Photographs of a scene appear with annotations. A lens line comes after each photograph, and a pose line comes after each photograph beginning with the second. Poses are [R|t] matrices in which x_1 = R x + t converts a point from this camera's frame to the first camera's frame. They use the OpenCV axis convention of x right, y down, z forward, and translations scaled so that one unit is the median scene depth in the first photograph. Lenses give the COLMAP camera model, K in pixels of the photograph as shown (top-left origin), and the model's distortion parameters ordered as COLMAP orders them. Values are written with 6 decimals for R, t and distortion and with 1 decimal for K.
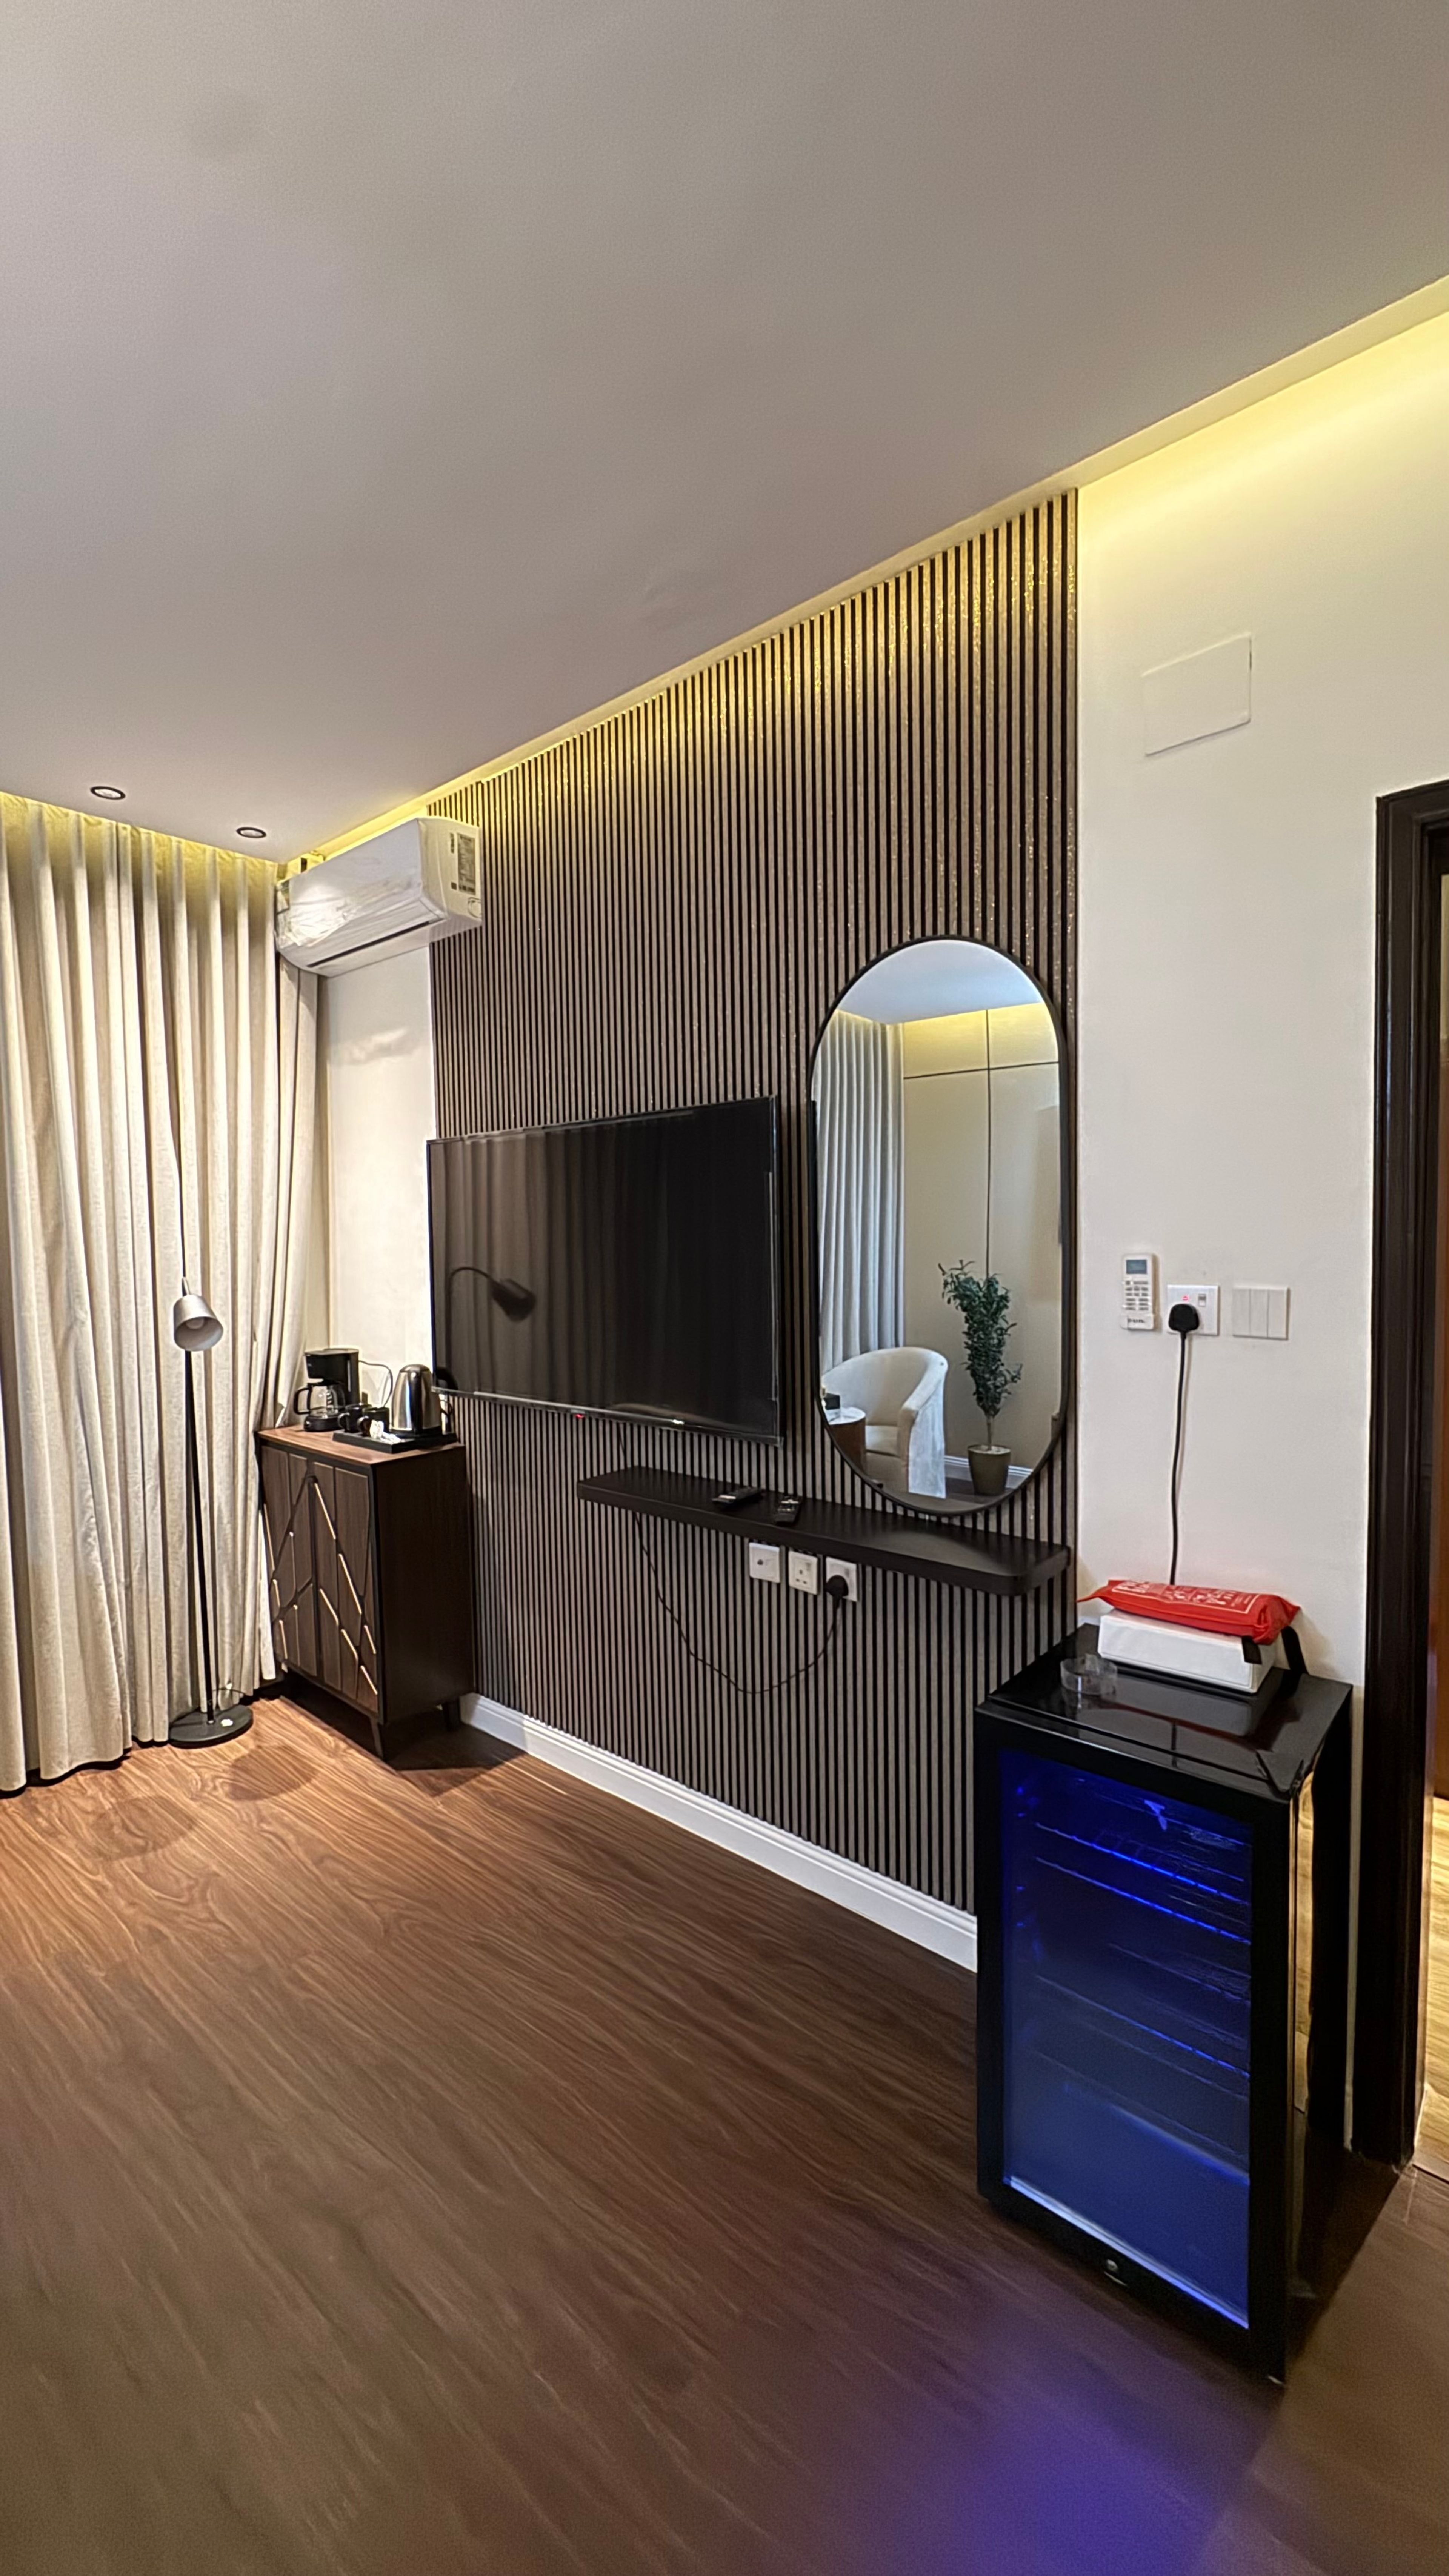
lens RADIAL K [[1028.6, 0, 726.3], [0, 1028.6, 1285.1], [0, 0, 1]] dist [0.001525, 0.000491]
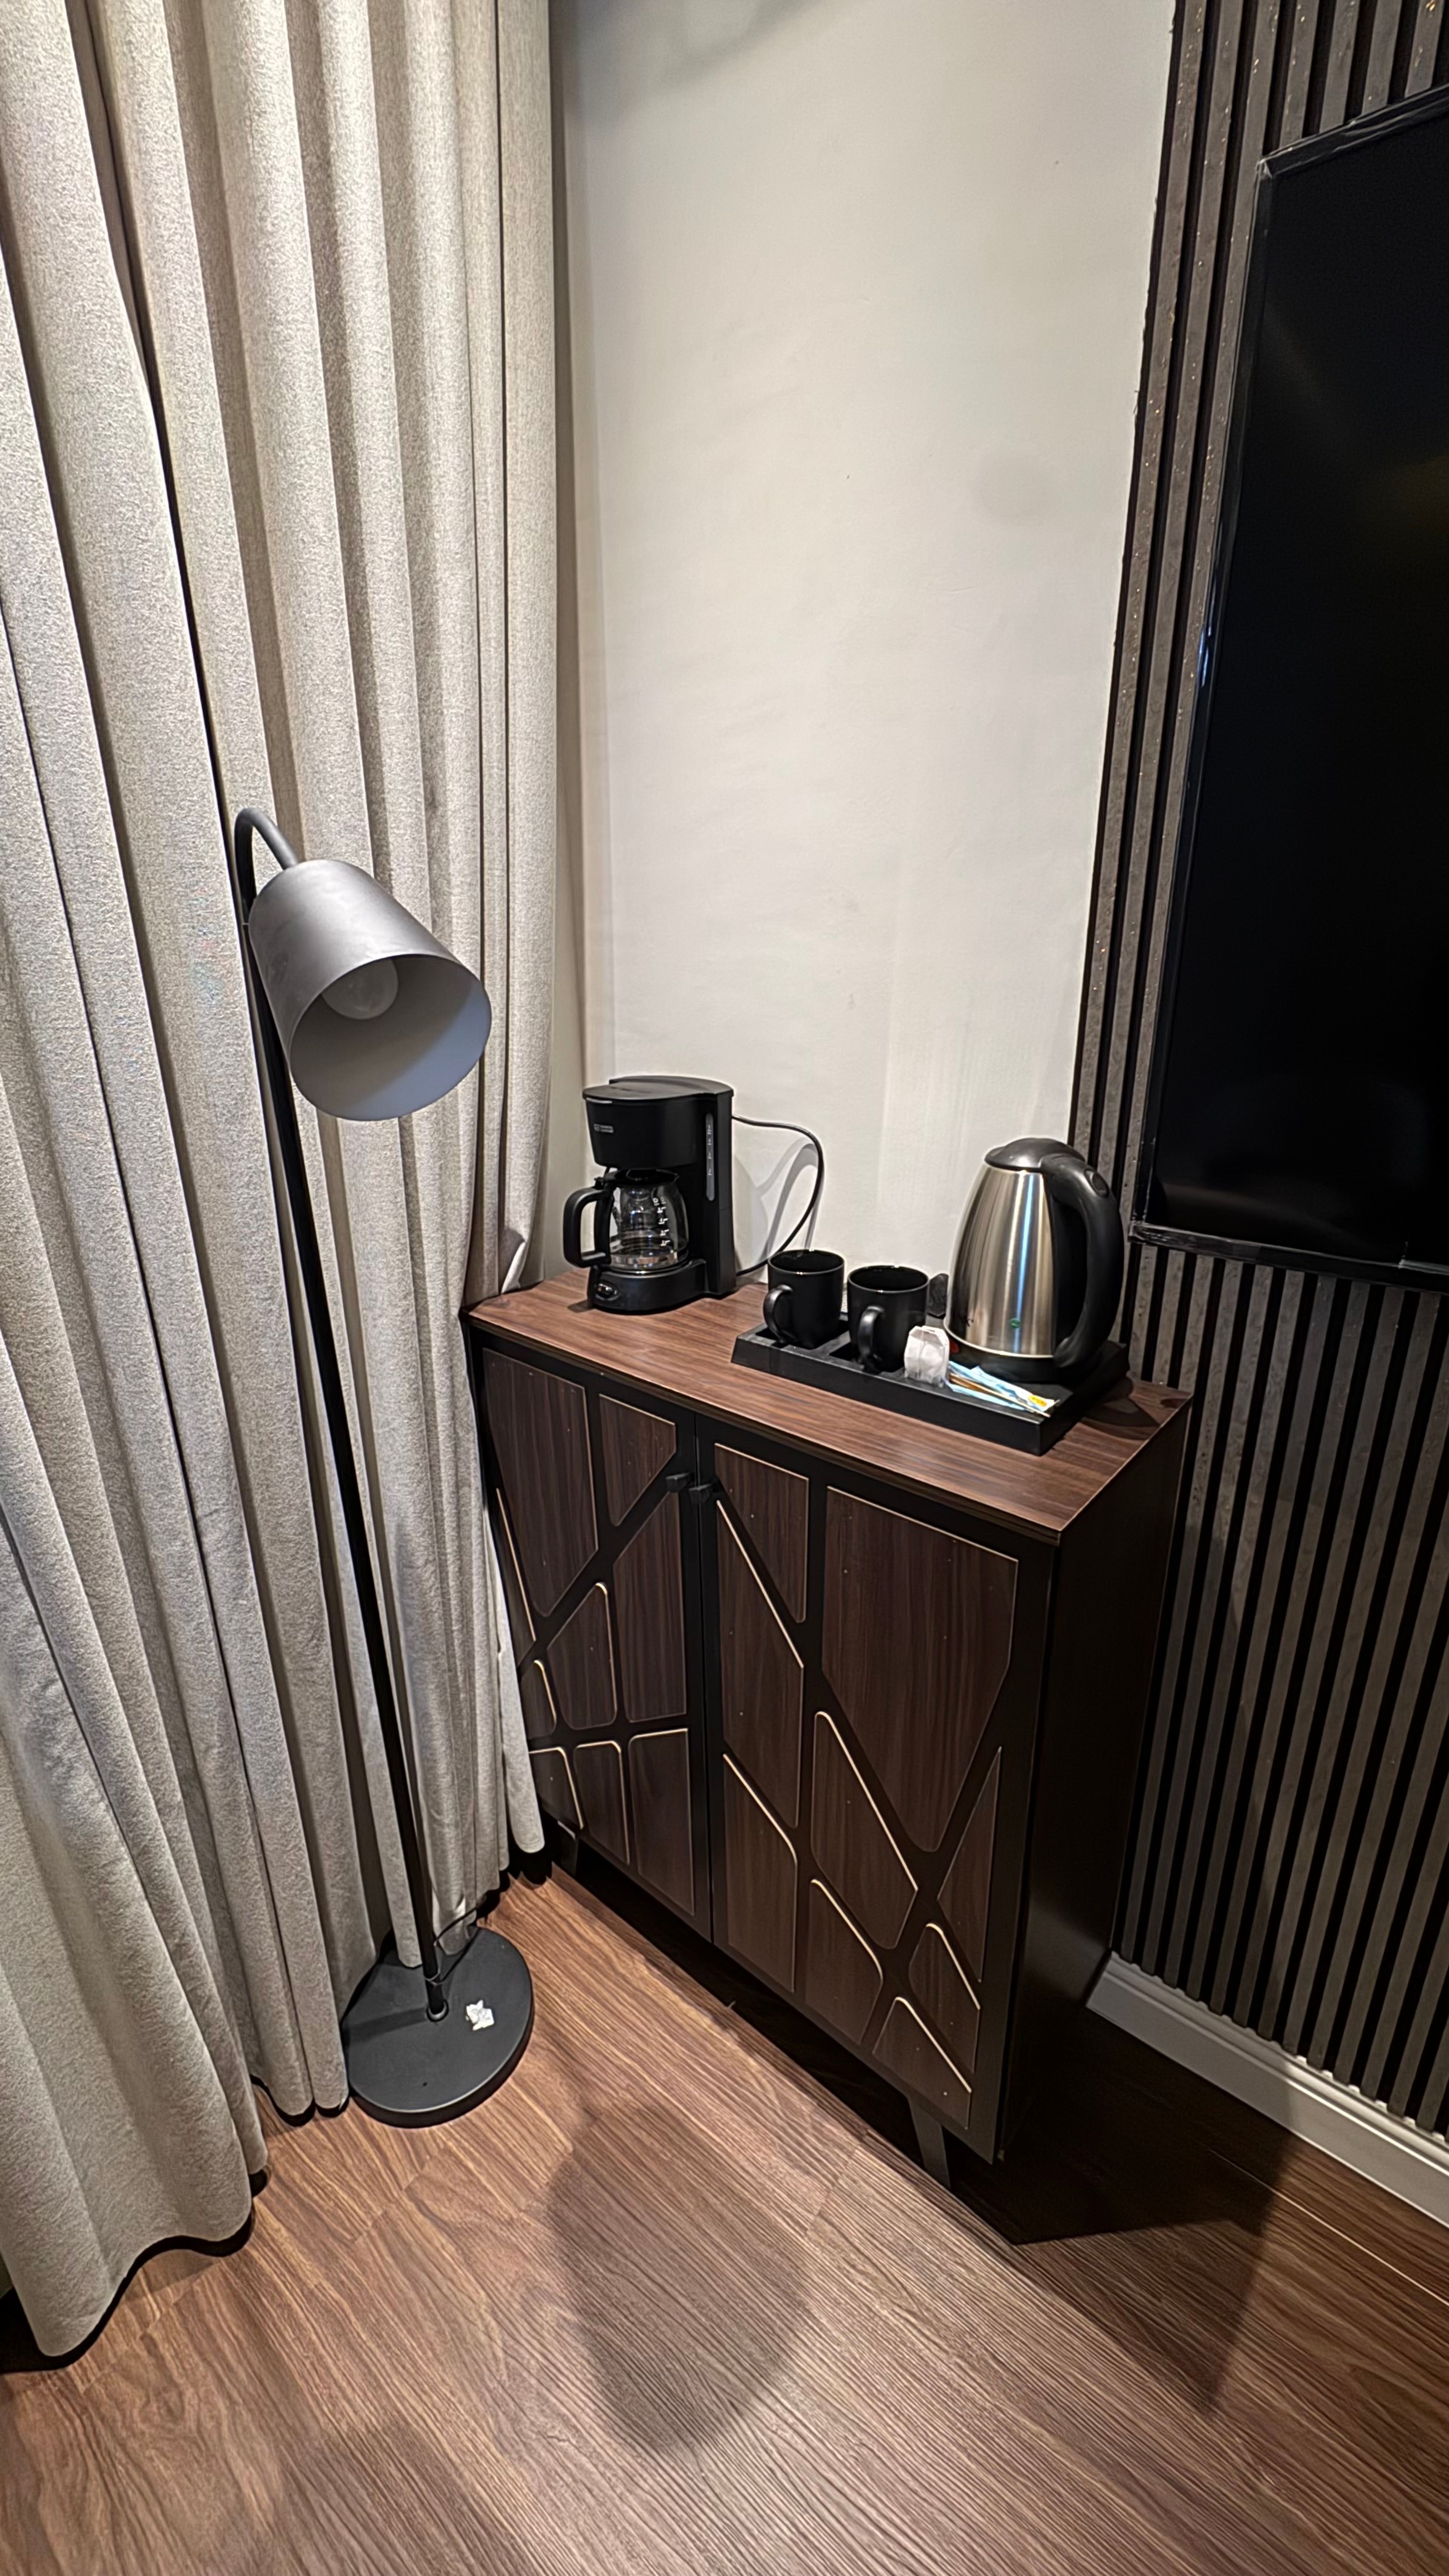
lens RADIAL K [[1028.6, 0, 725.6], [0, 1028.6, 1291.0], [0, 0, 1]] dist [0.001525, 0.000491]
pose [[0.999290, -0.012718, 0.035468, -0.402957], [0.002199, 0.959393, 0.282065, 0.033446], [-0.037615, -0.281786, 0.958740, 0.692351]]
